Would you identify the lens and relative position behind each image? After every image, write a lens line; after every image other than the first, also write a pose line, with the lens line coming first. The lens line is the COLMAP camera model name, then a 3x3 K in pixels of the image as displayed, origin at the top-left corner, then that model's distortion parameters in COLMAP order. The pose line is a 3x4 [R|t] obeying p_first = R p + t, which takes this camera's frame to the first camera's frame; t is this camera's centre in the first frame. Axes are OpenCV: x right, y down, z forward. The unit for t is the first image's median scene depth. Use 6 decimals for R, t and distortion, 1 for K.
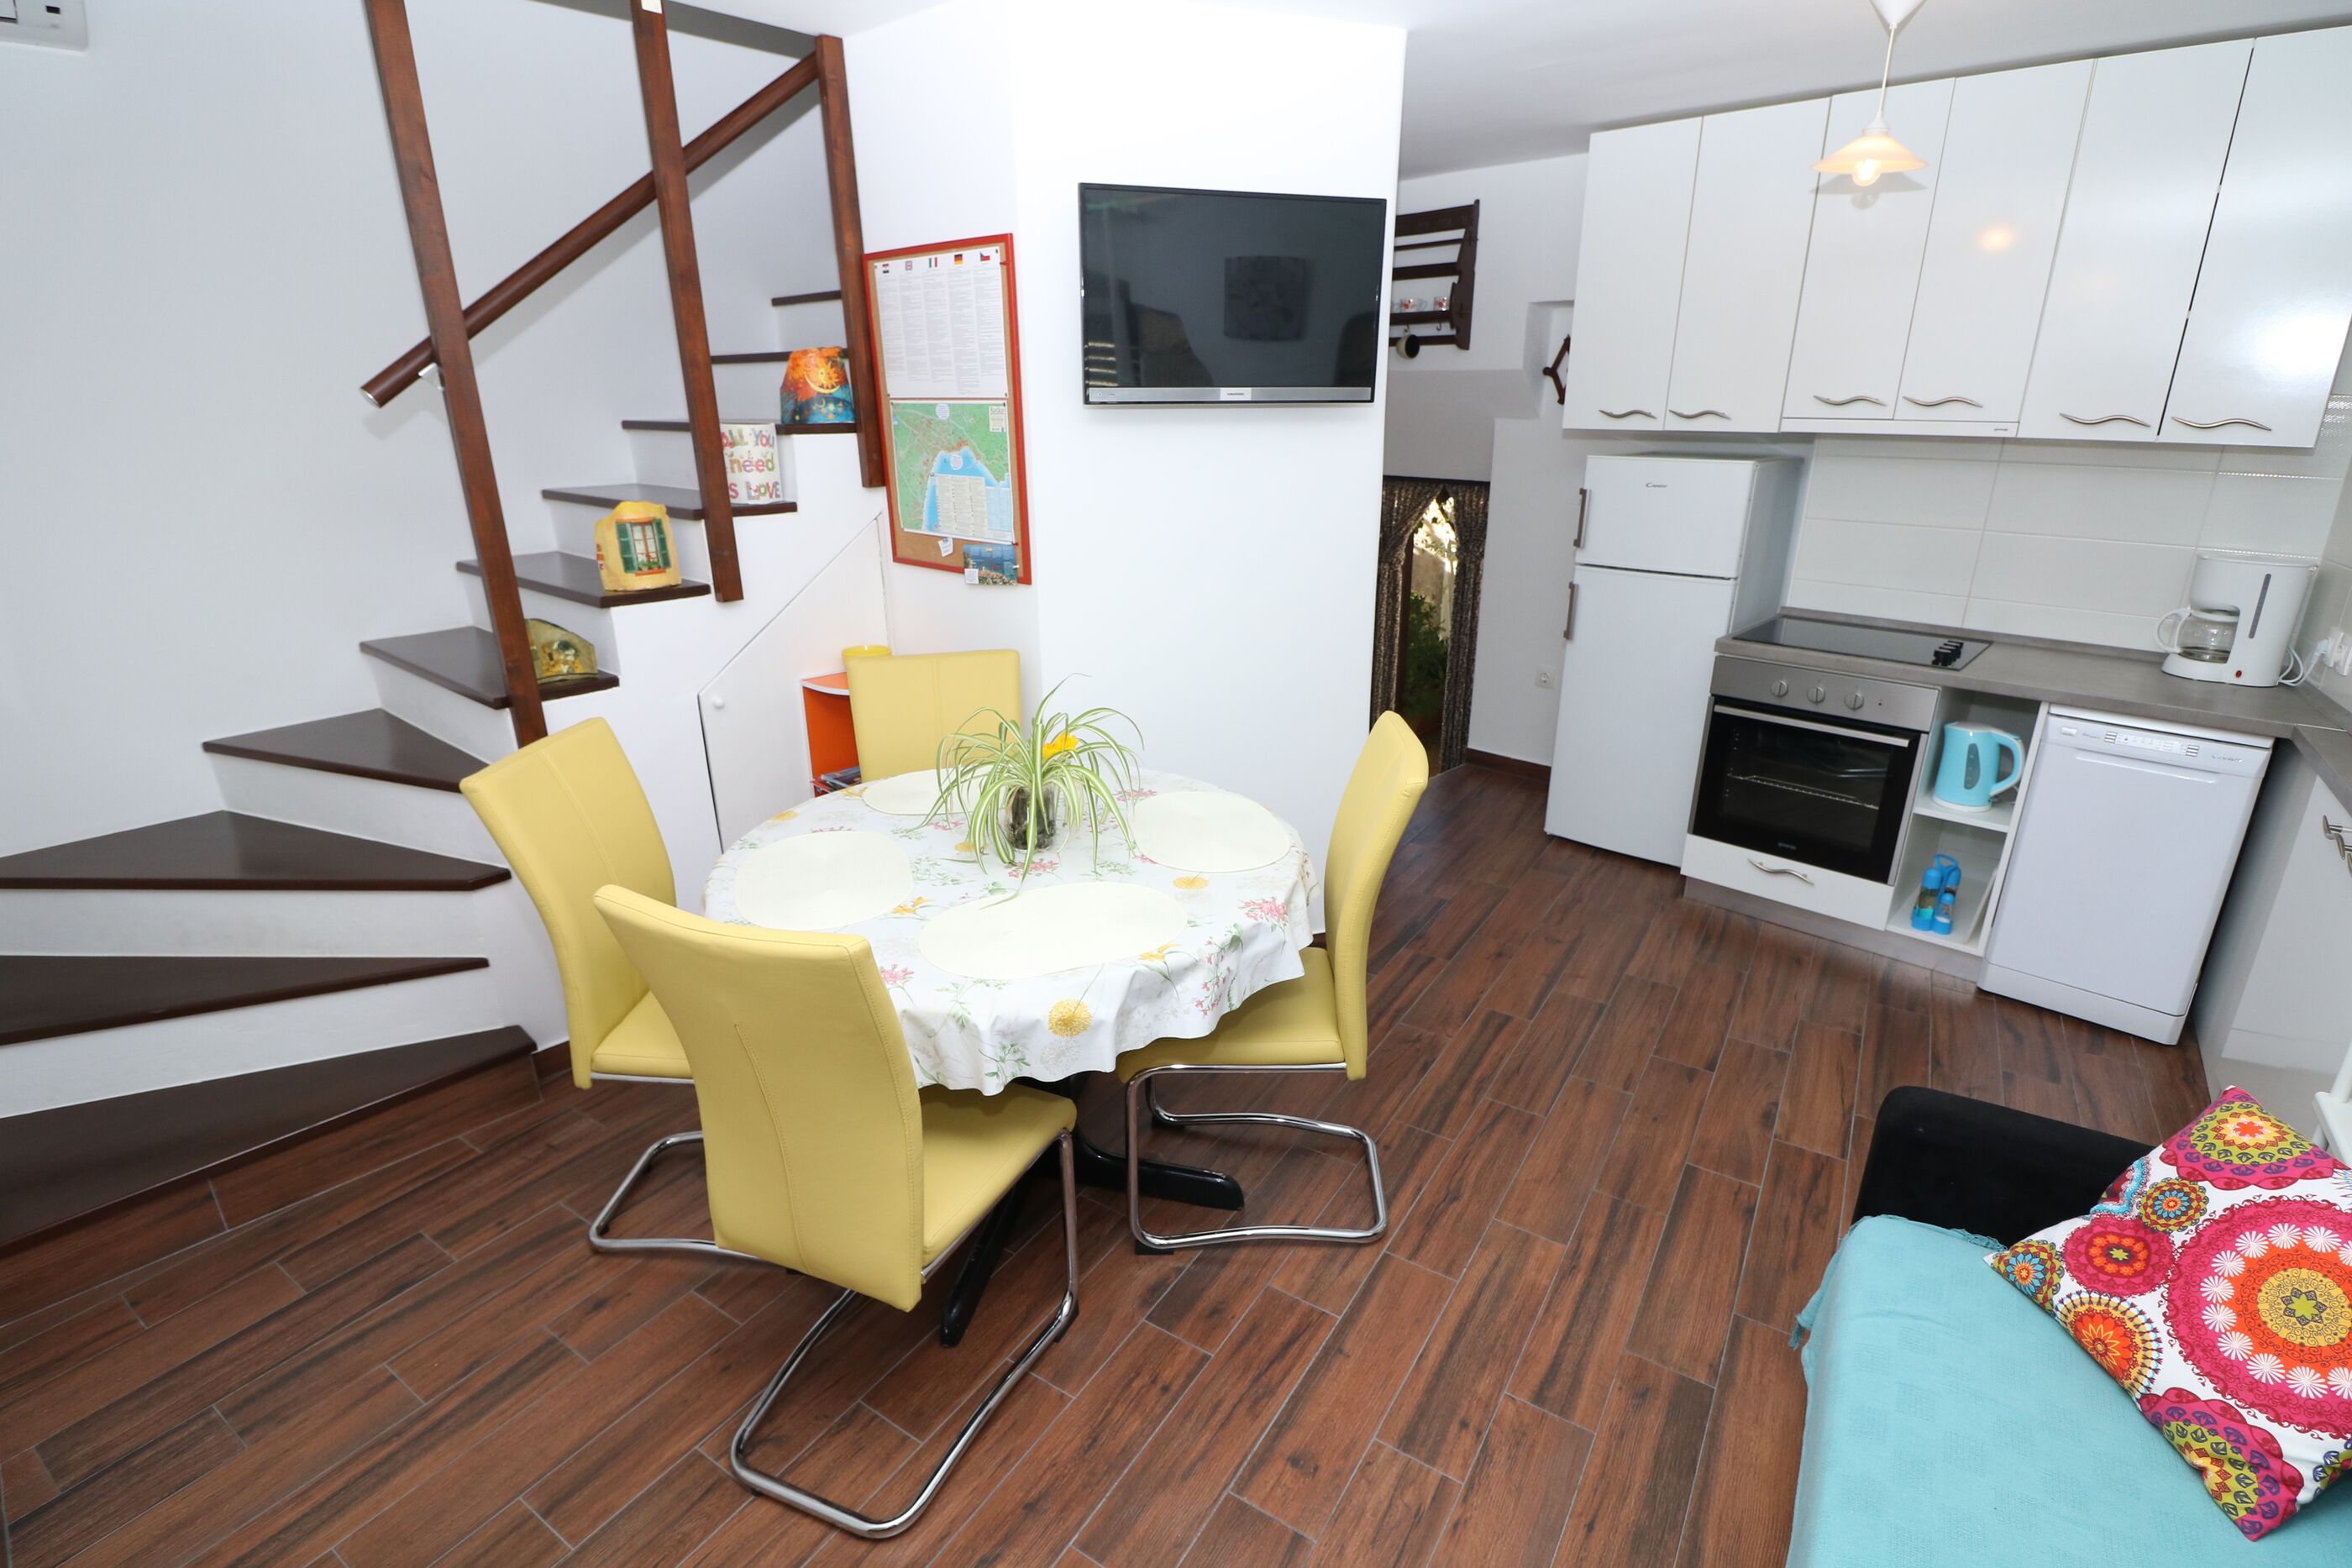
lens RADIAL K [[1102.0, 0, 1177.0], [0, 1102.0, 778.1], [0, 0, 1]] dist [0.002017, -0.010673]
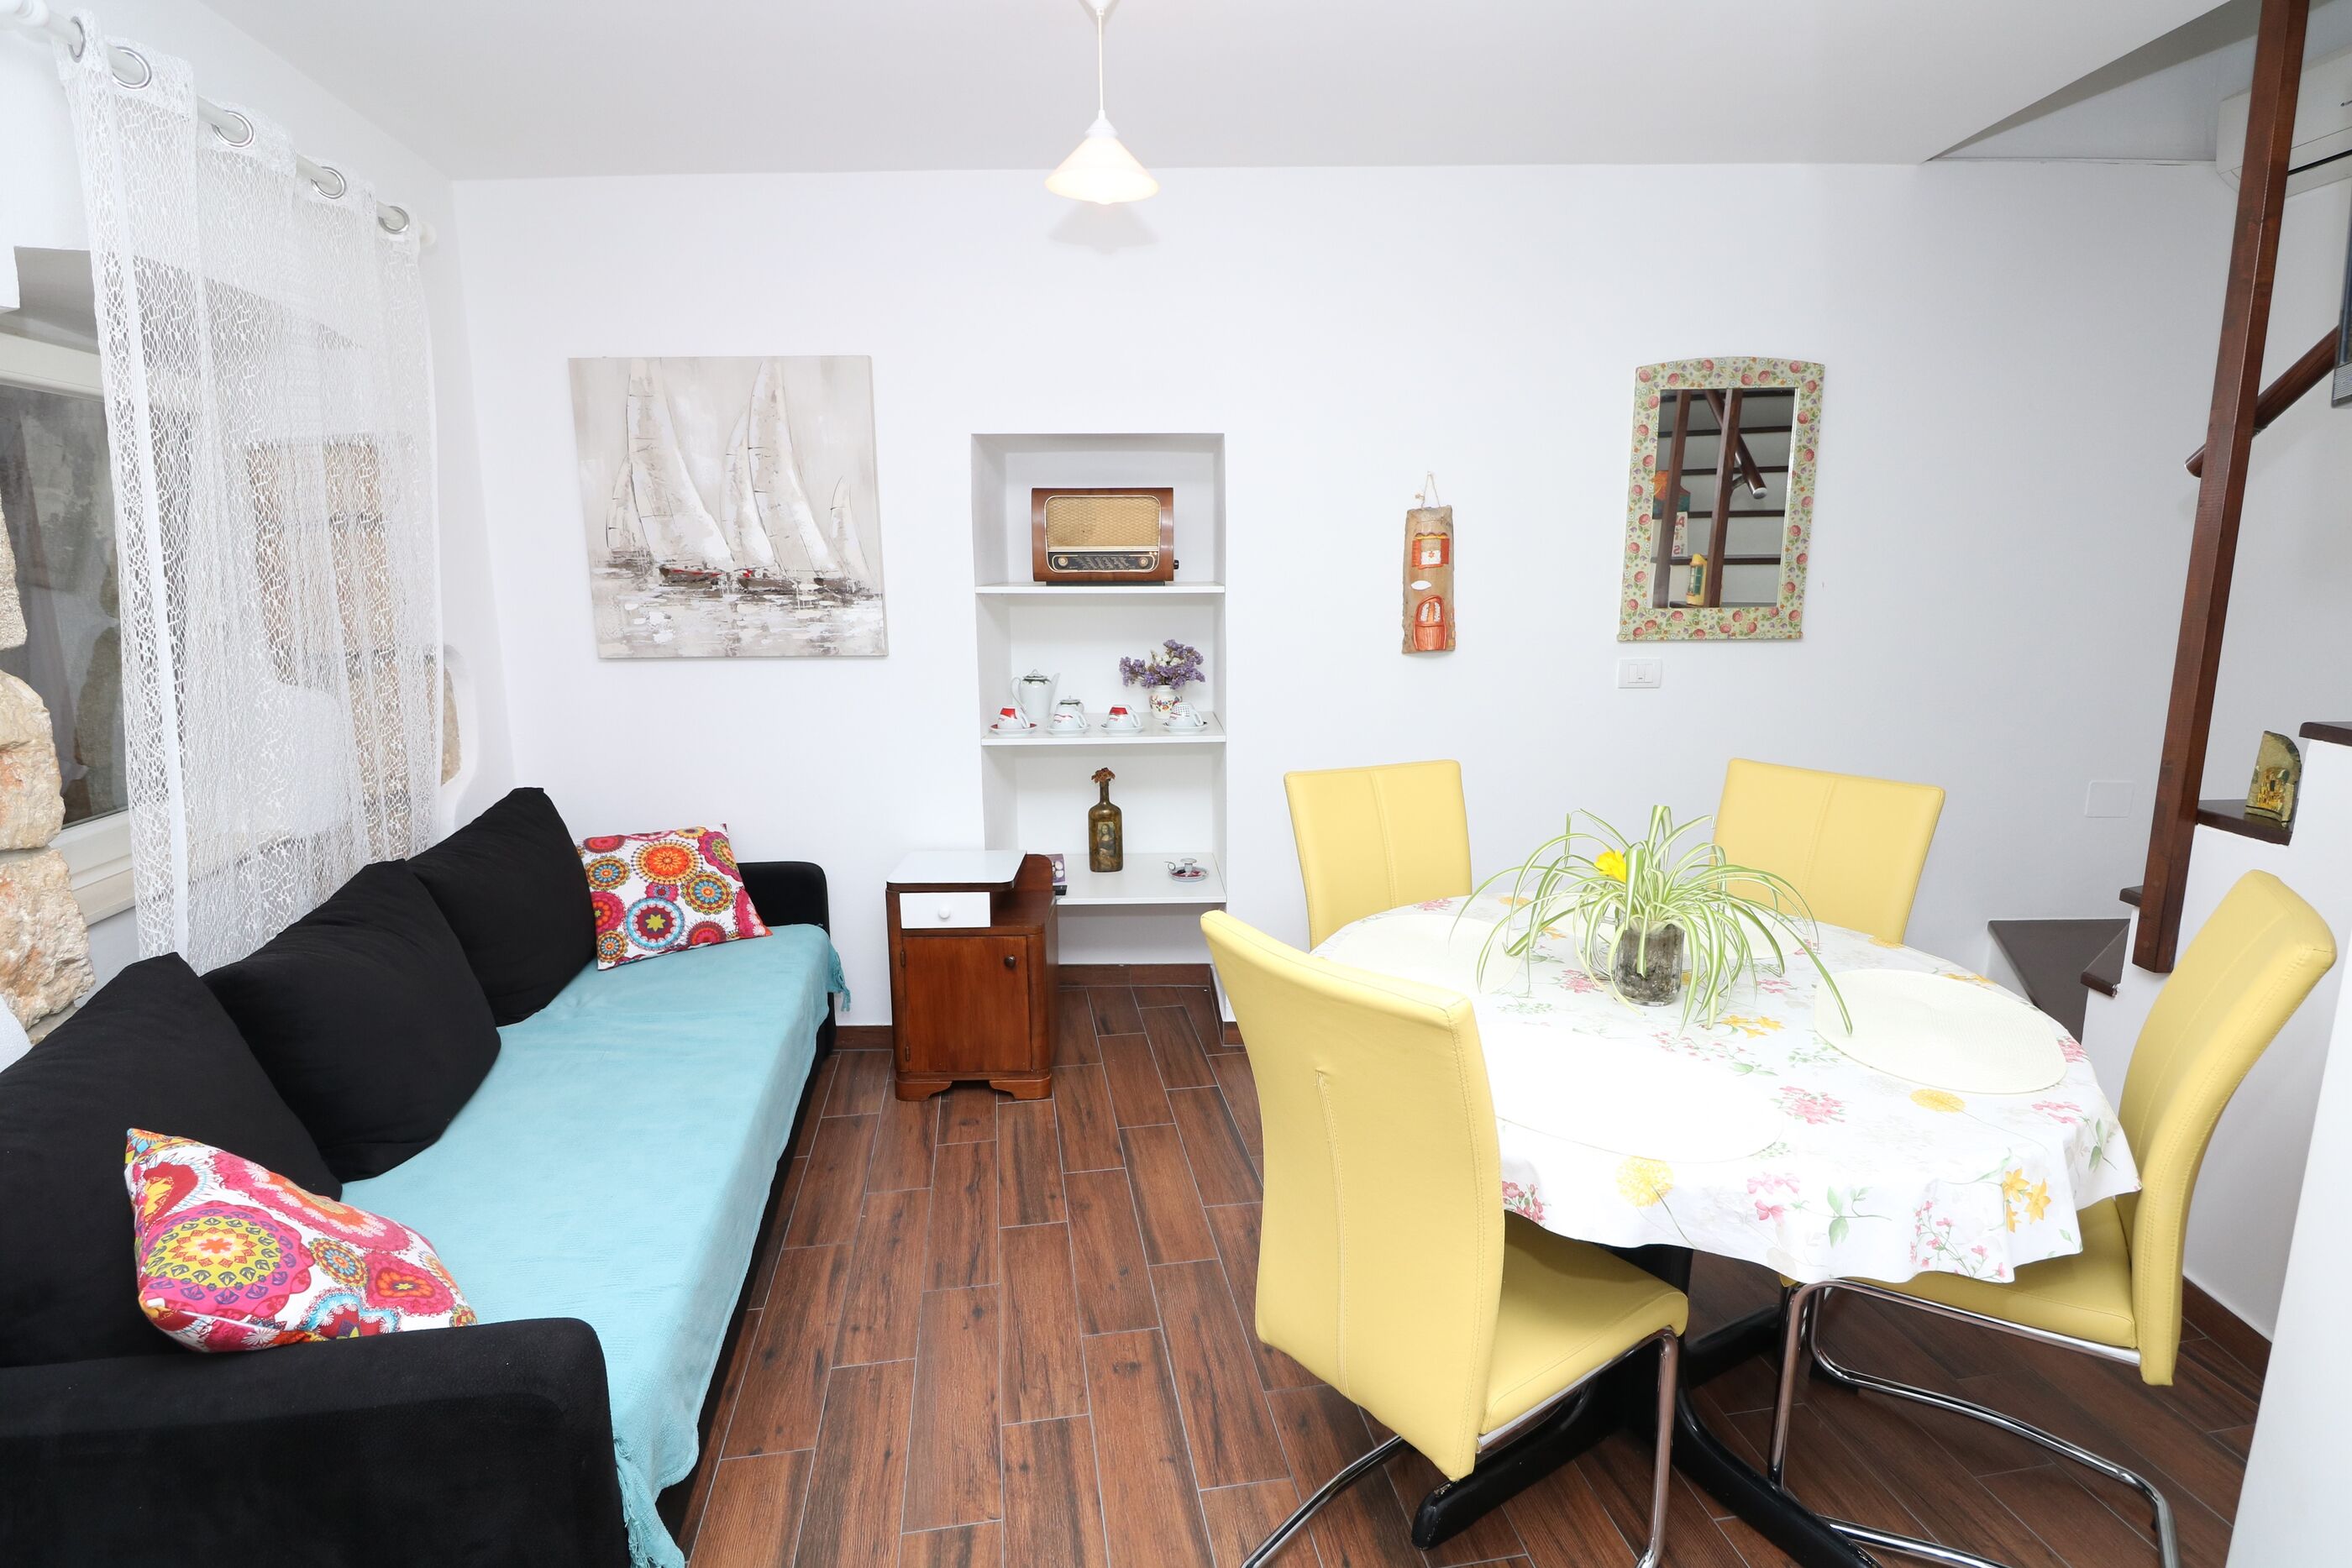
lens RADIAL K [[1187.2, 0, 1219.4], [0, 1187.2, 775.8], [0, 0, 1]] dist [-0.001078, -0.000408]
pose [[-0.717842, 0.137630, -0.682467, 0.757059], [-0.221120, 0.884439, 0.410942, -0.422519], [0.660159, 0.445898, -0.604455, 1.448770]]
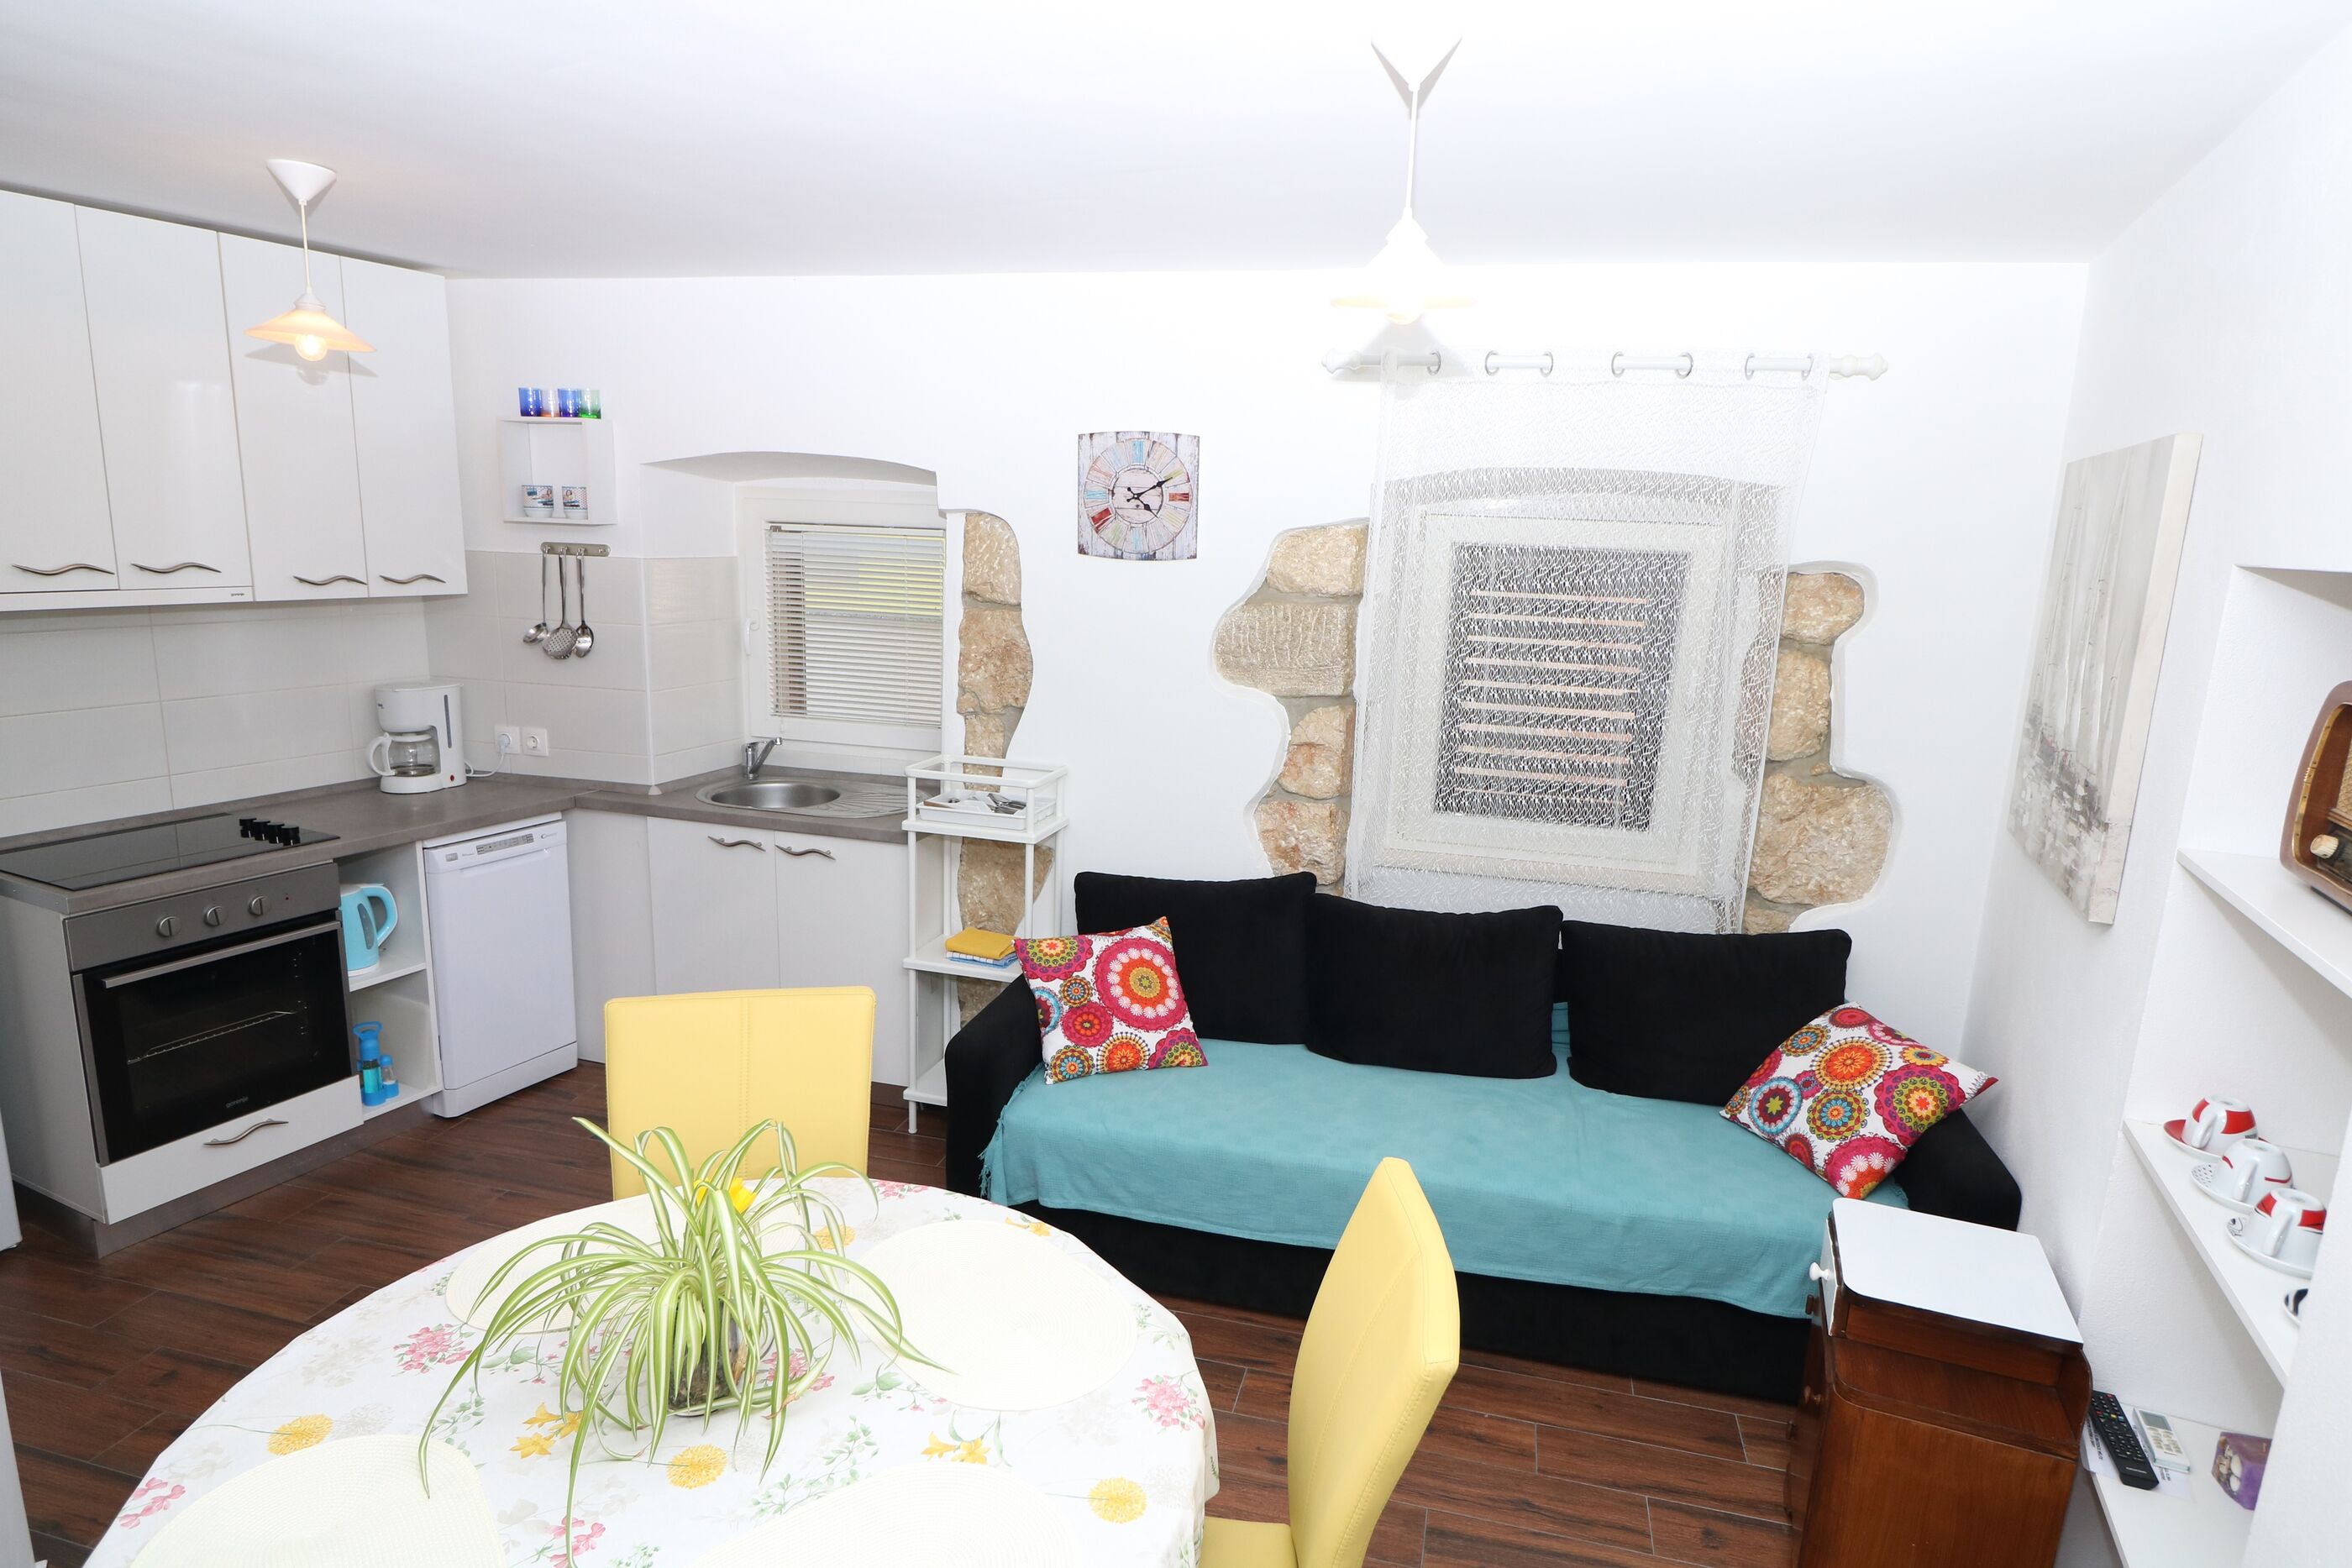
lens RADIAL K [[1328.1, 0, 1172.1], [0, 1328.1, 798.0], [0, 0, 1]] dist [0.032018, -0.040849]
pose [[-0.321859, -0.205073, 0.924312, -0.947274], [0.278899, 0.912407, 0.299548, -0.439325], [-0.904777, 0.354202, -0.236472, 0.965533]]
